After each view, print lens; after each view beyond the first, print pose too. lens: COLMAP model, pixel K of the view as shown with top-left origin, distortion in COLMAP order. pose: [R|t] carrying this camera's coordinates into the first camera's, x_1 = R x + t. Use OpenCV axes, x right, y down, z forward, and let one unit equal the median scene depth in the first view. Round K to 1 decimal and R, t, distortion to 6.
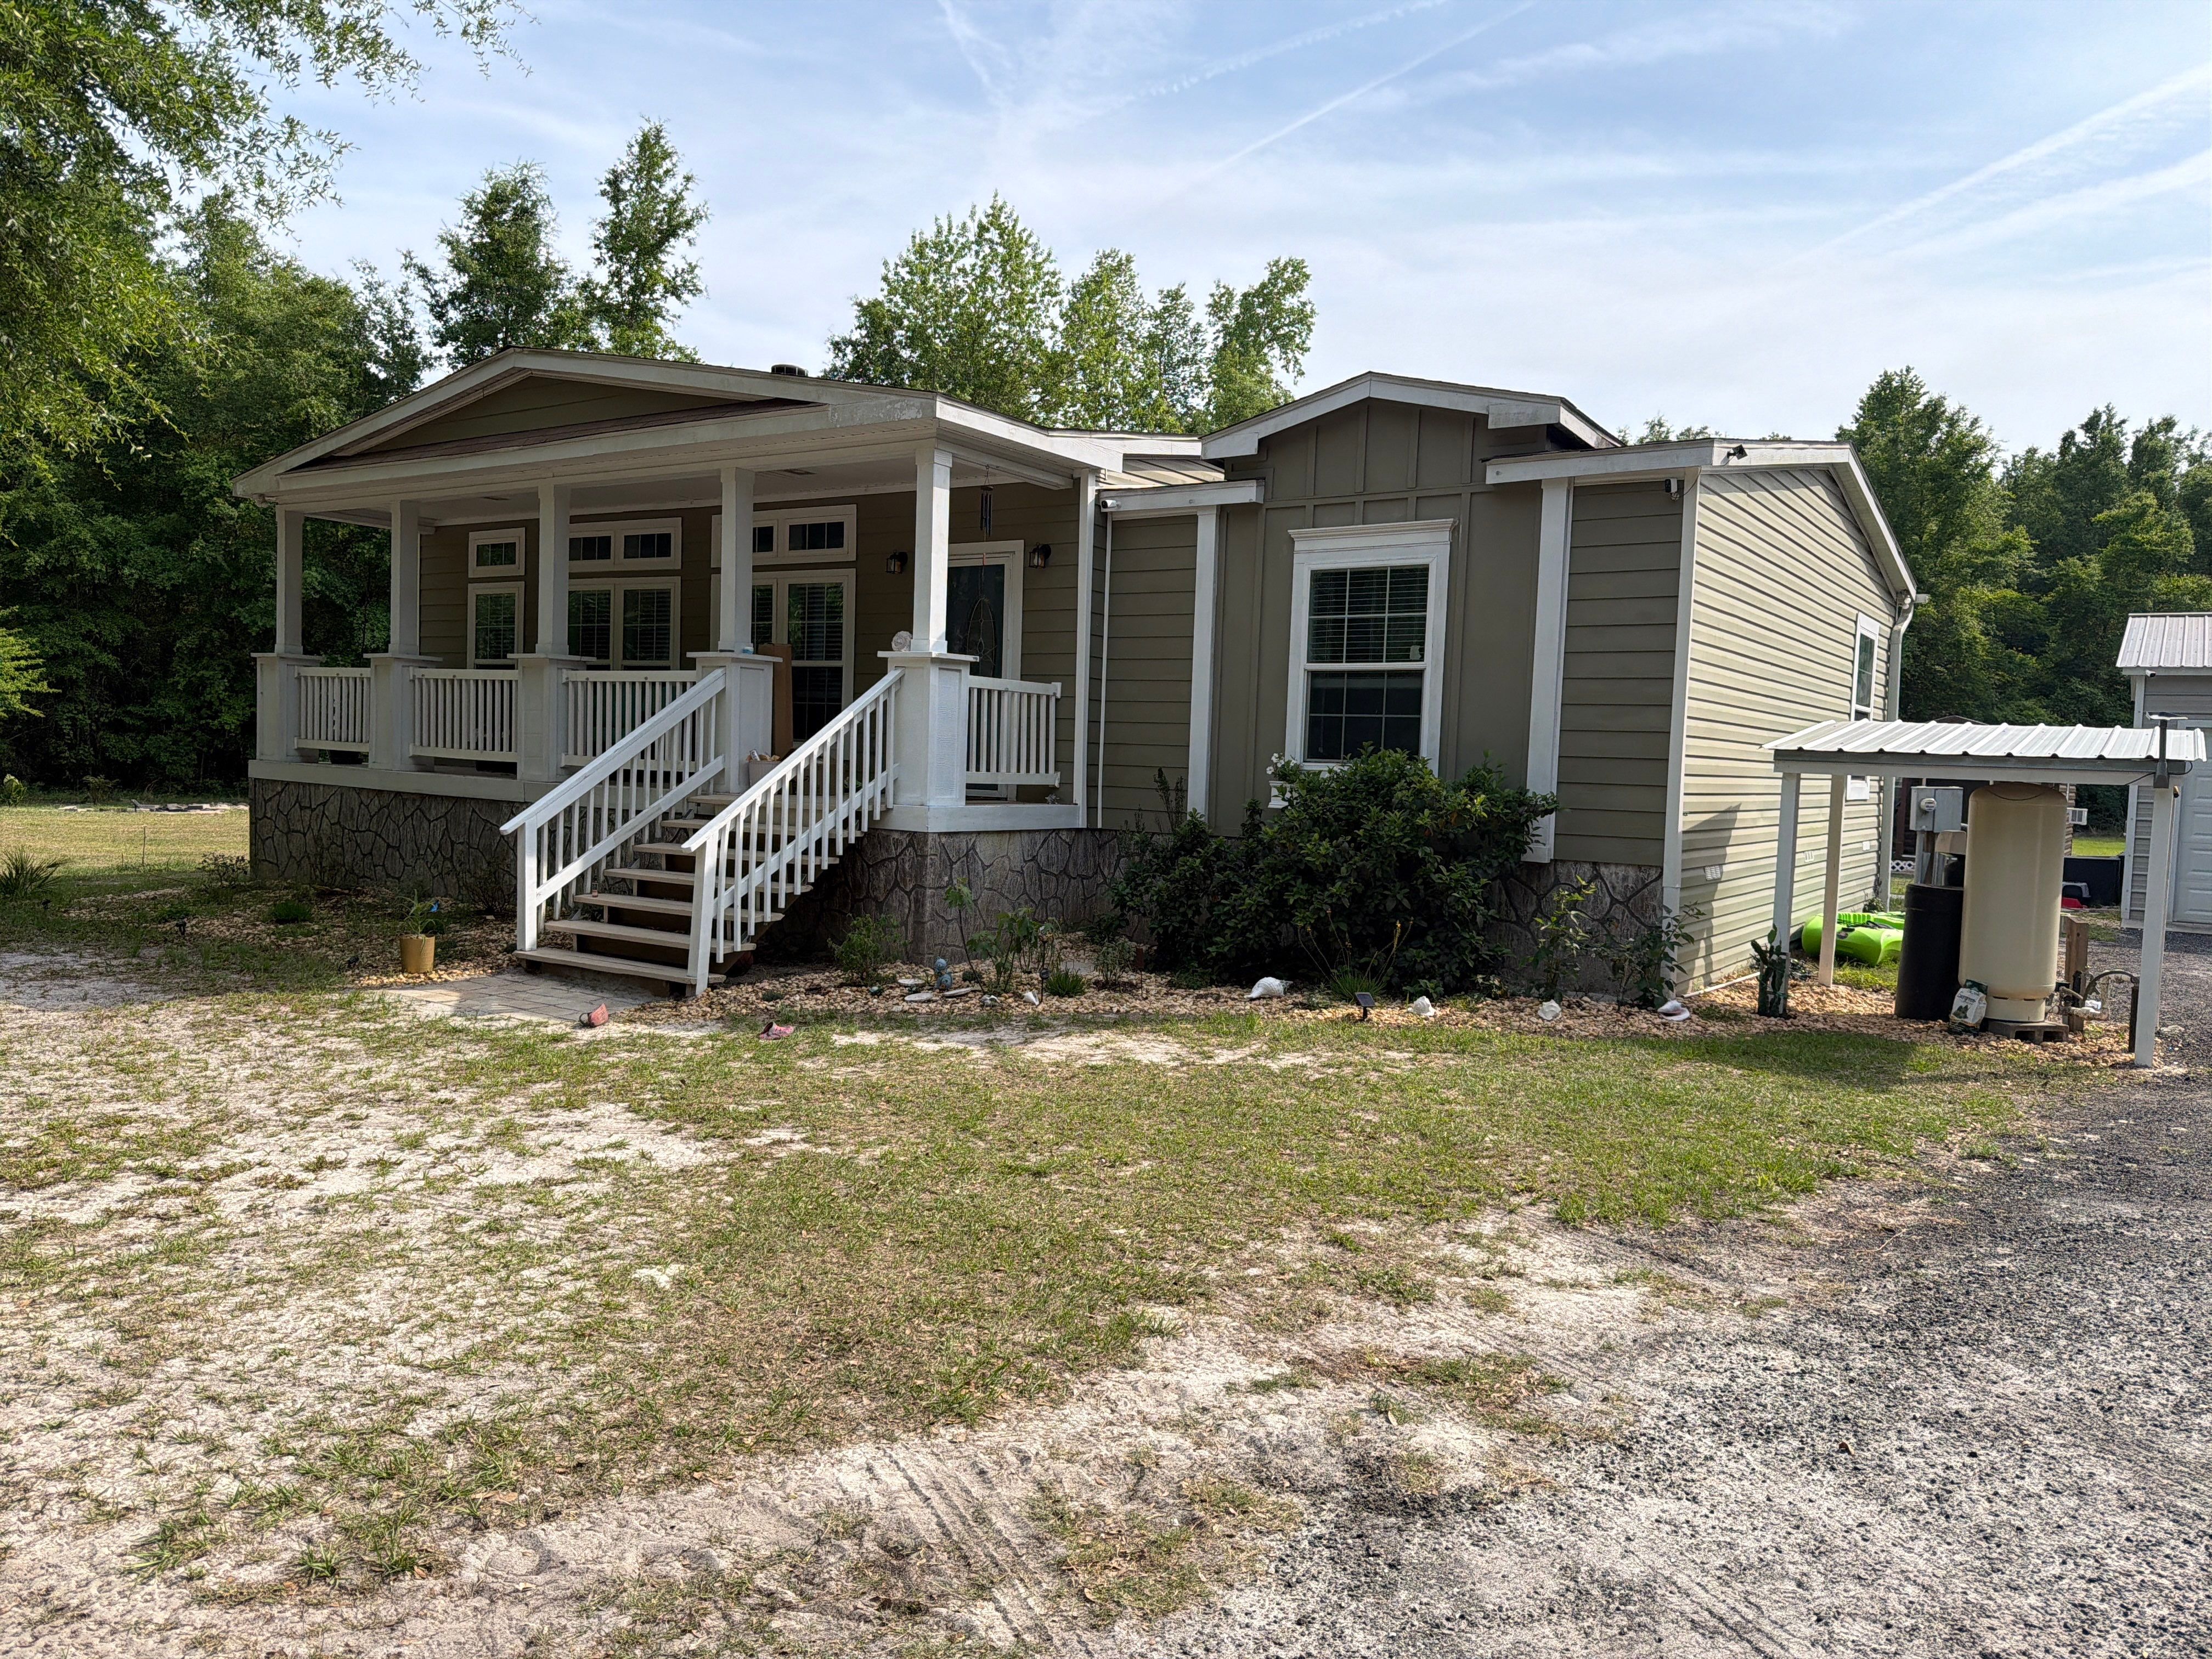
lens RADIAL K [[1562.5, 0, 1124.4], [0, 1562.5, 840.6], [0, 0, 1]] dist [0.063795, -0.067305]
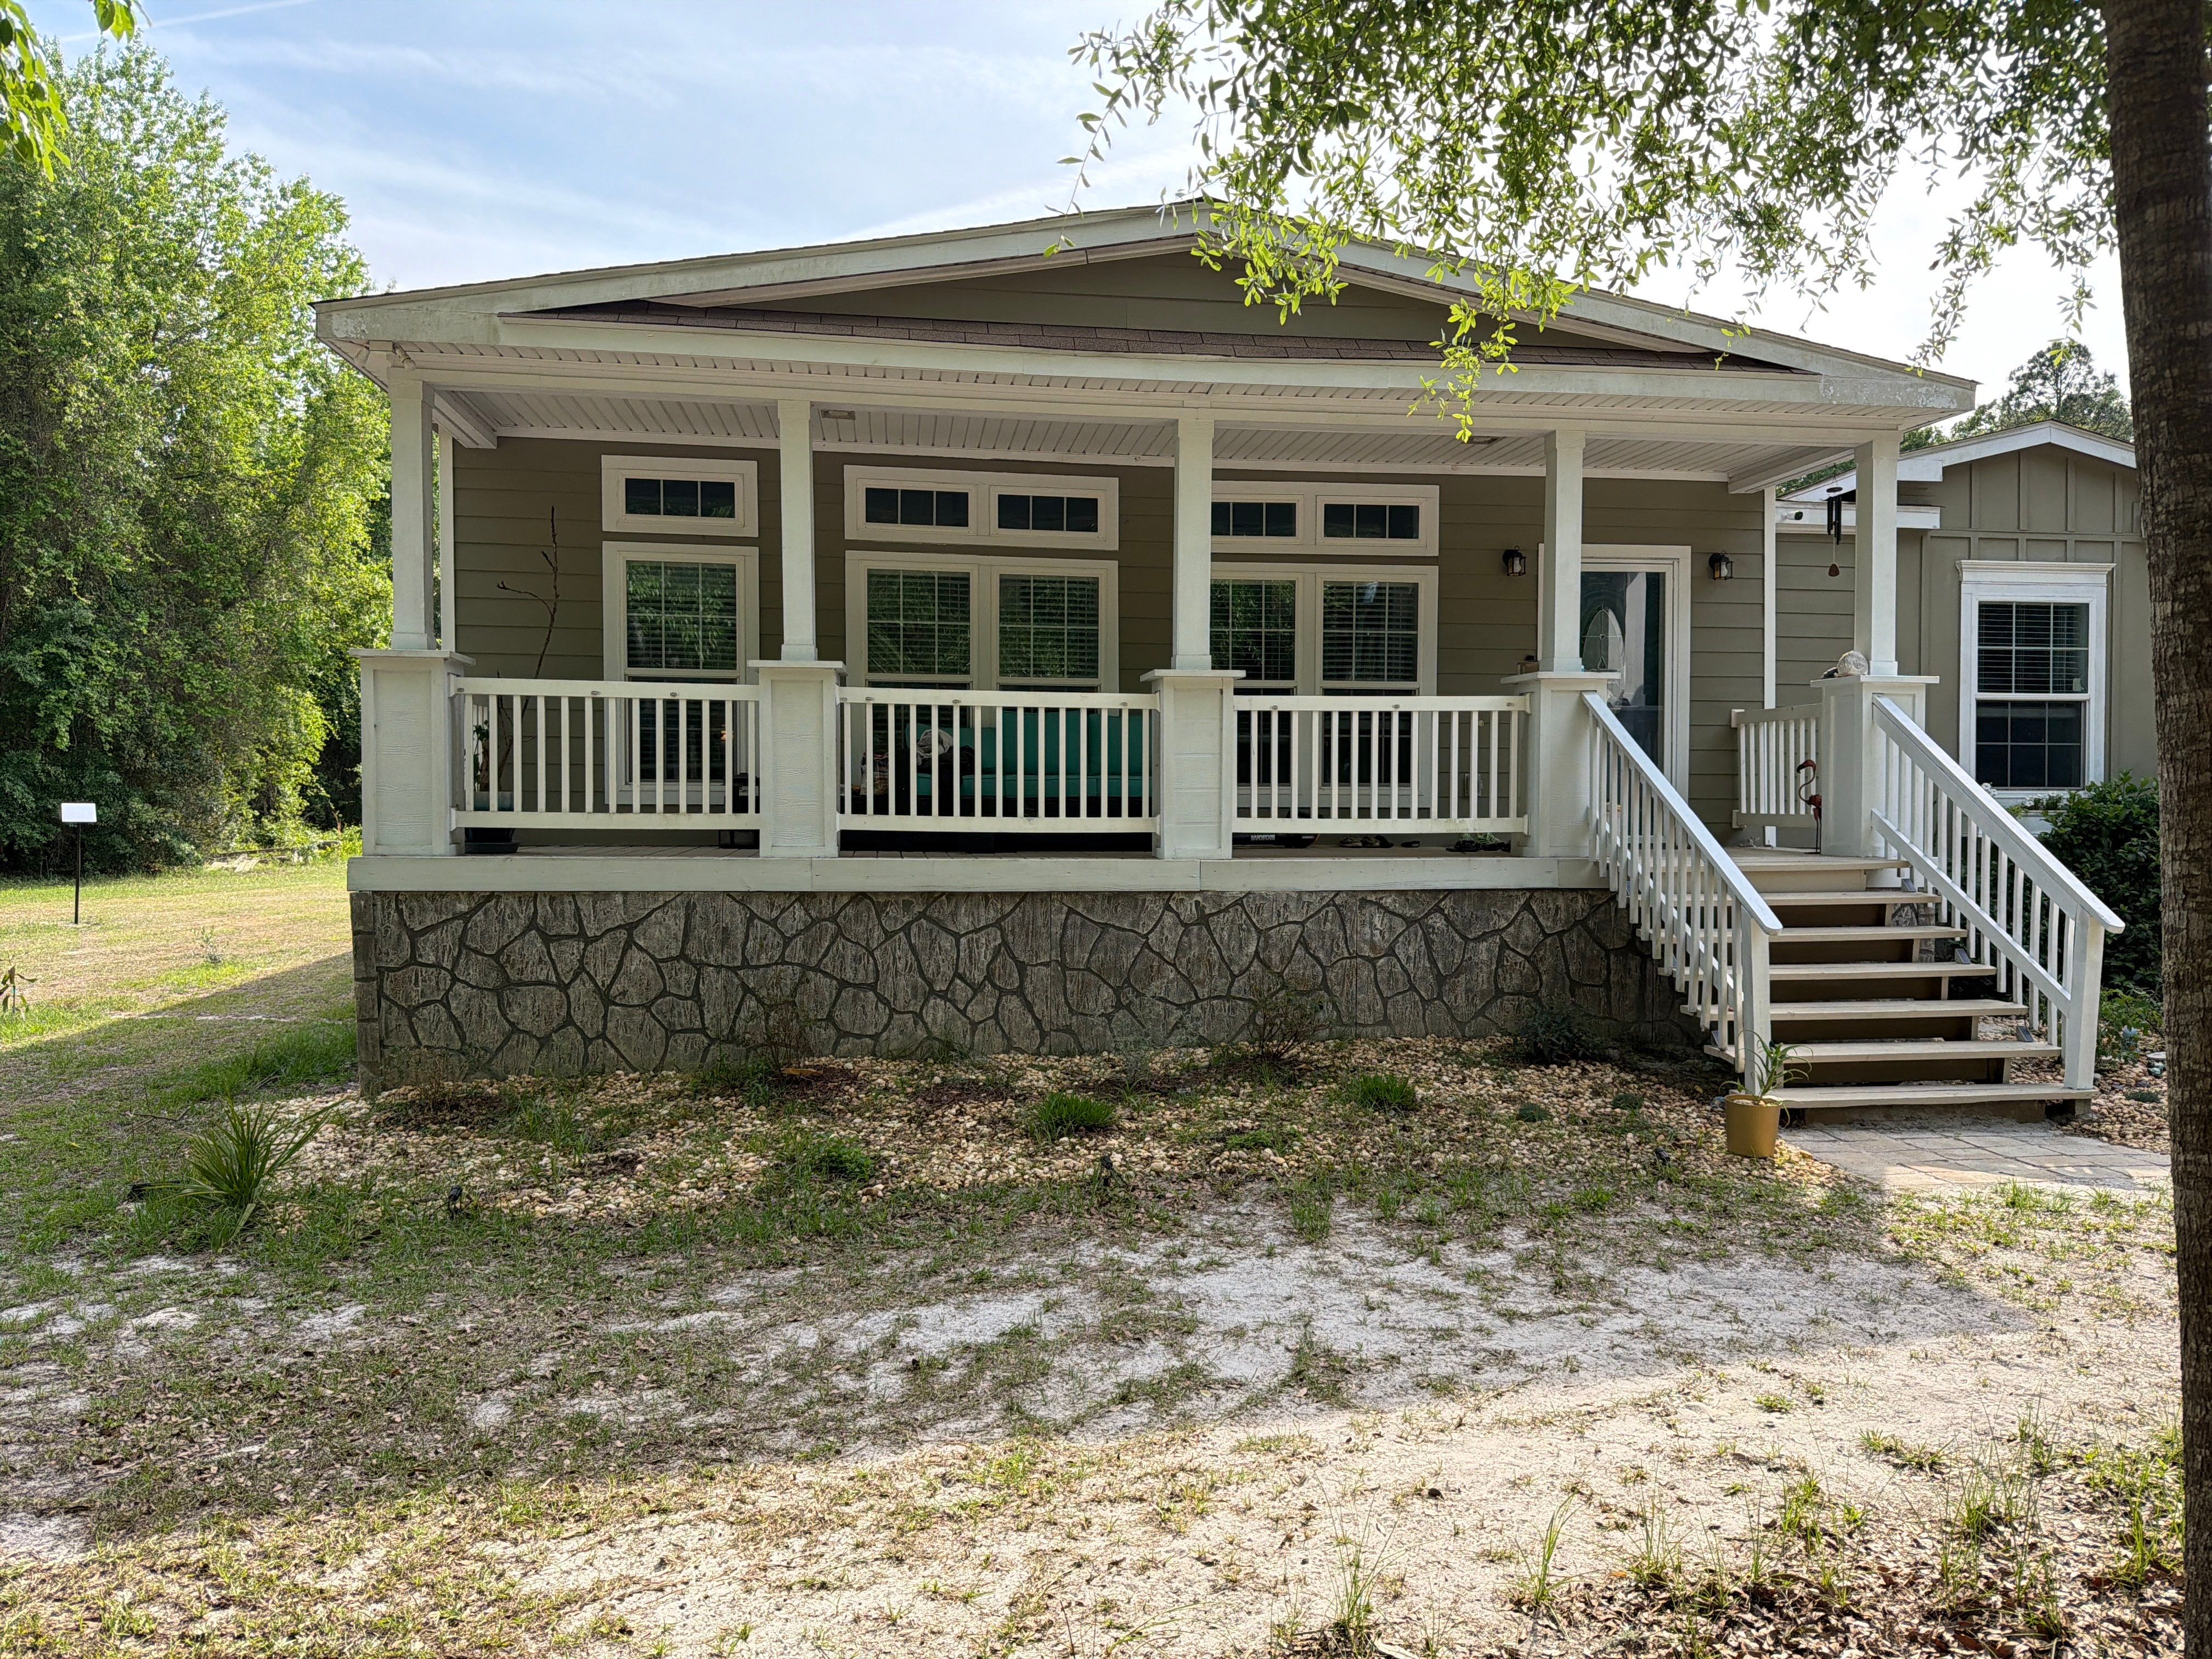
lens RADIAL K [[1562.5, 0, 1126.0], [0, 1562.5, 831.7], [0, 0, 1]] dist [0.063795, -0.067305]
pose [[0.740082, -0.052215, 0.670486, -1.014700], [0.058827, 0.998186, 0.012803, -0.071856], [-0.669938, 0.029968, 0.741812, 0.635799]]
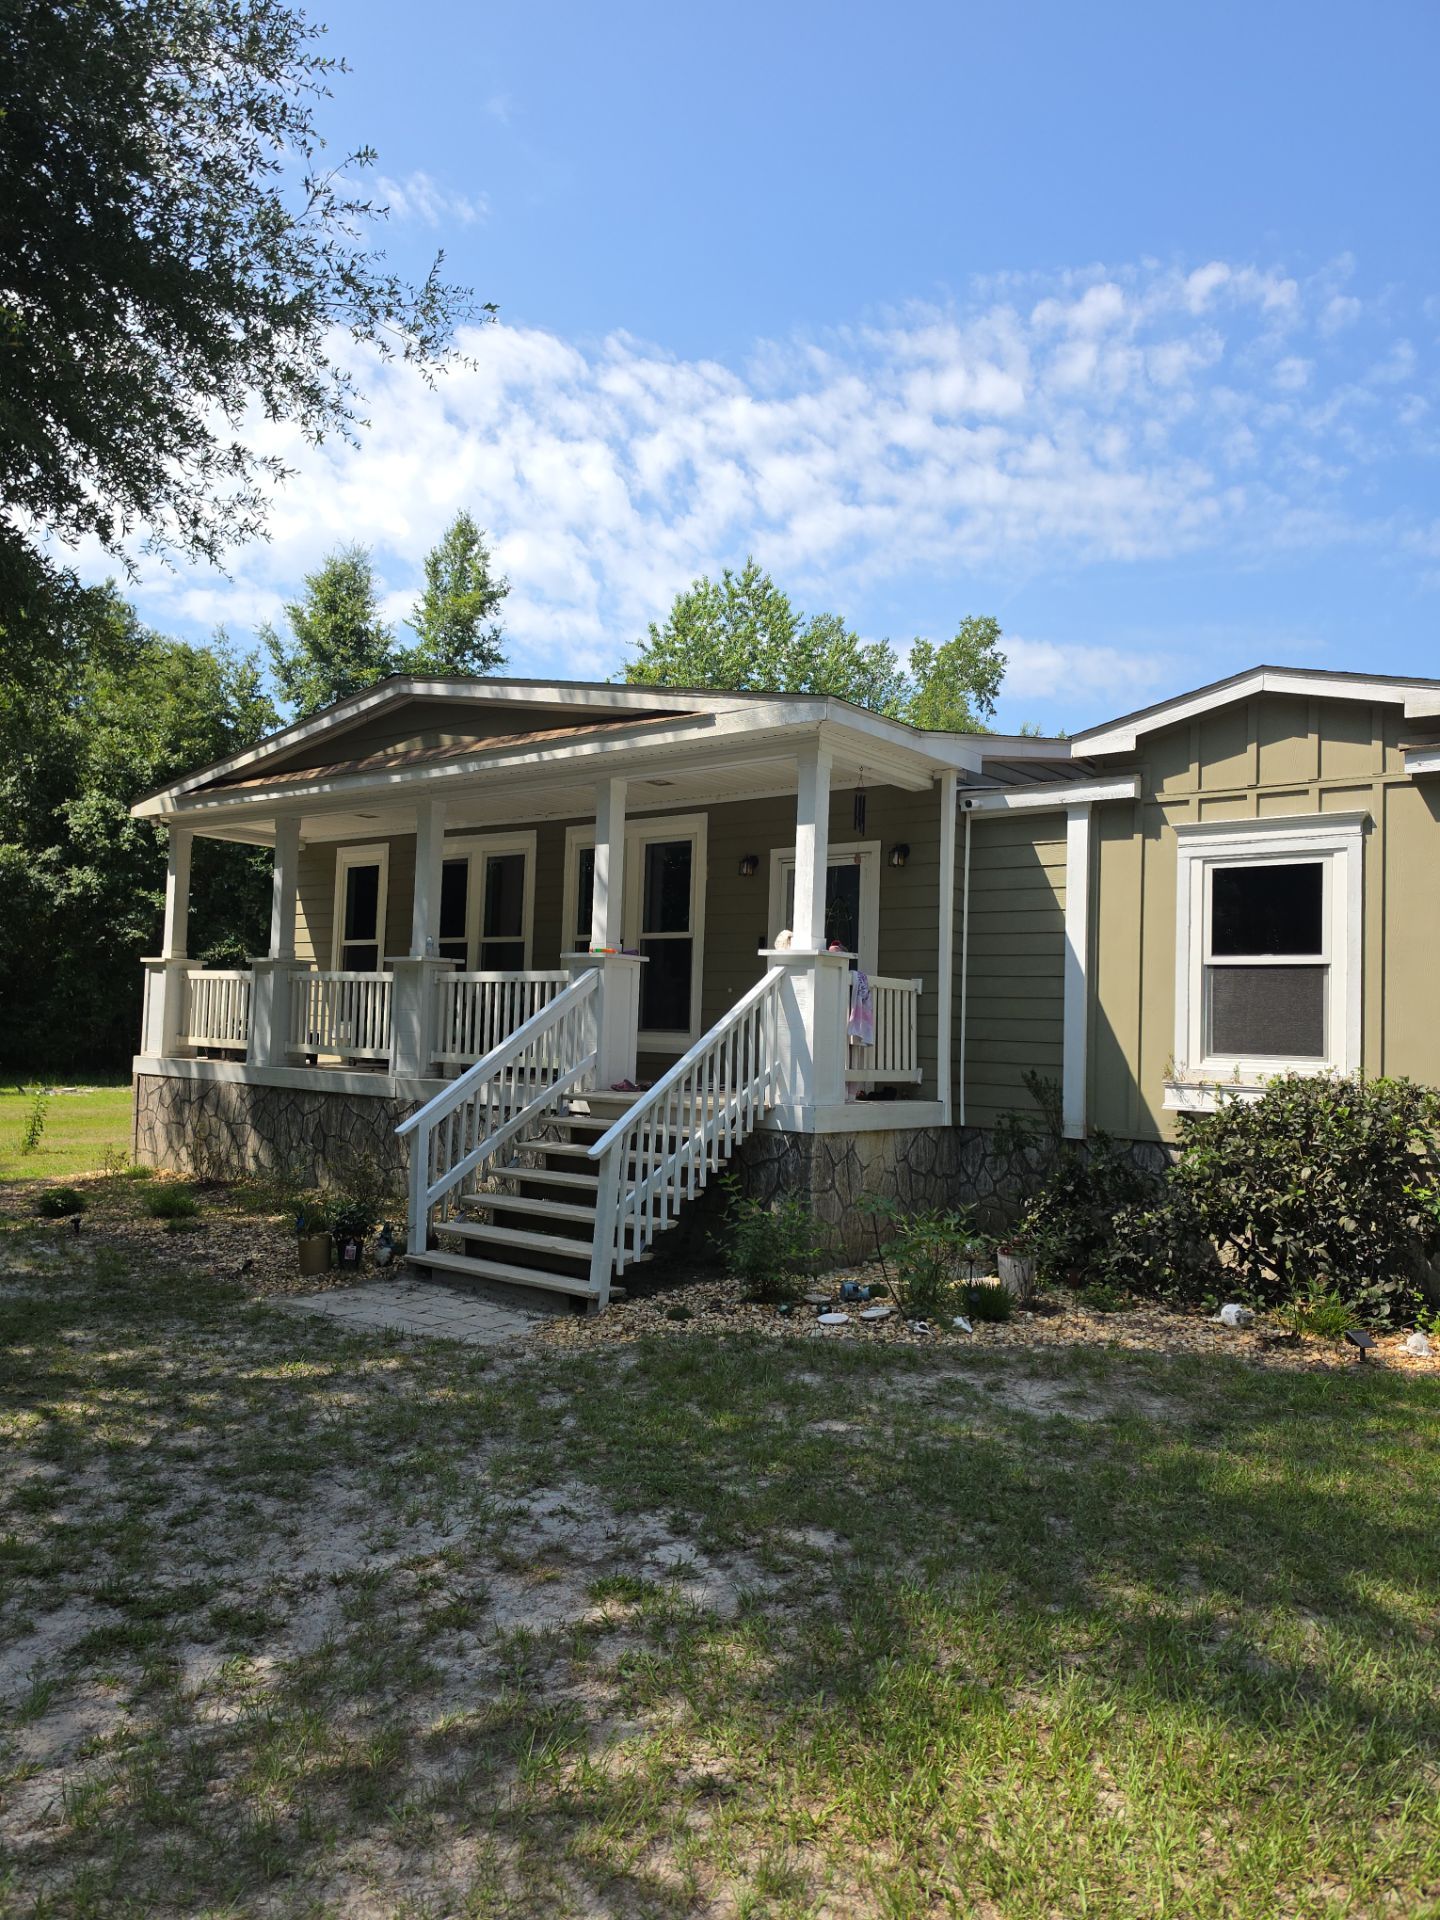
lens RADIAL K [[1345.4, 0, 715.3], [0, 1345.4, 957.3], [0, 0, 1]] dist [0.044623, -0.061131]
pose [[0.996952, -0.005948, -0.077786, -0.119173], [-0.003095, 0.993289, -0.115620, -0.016709], [0.077952, 0.115508, 0.990243, 0.148496]]
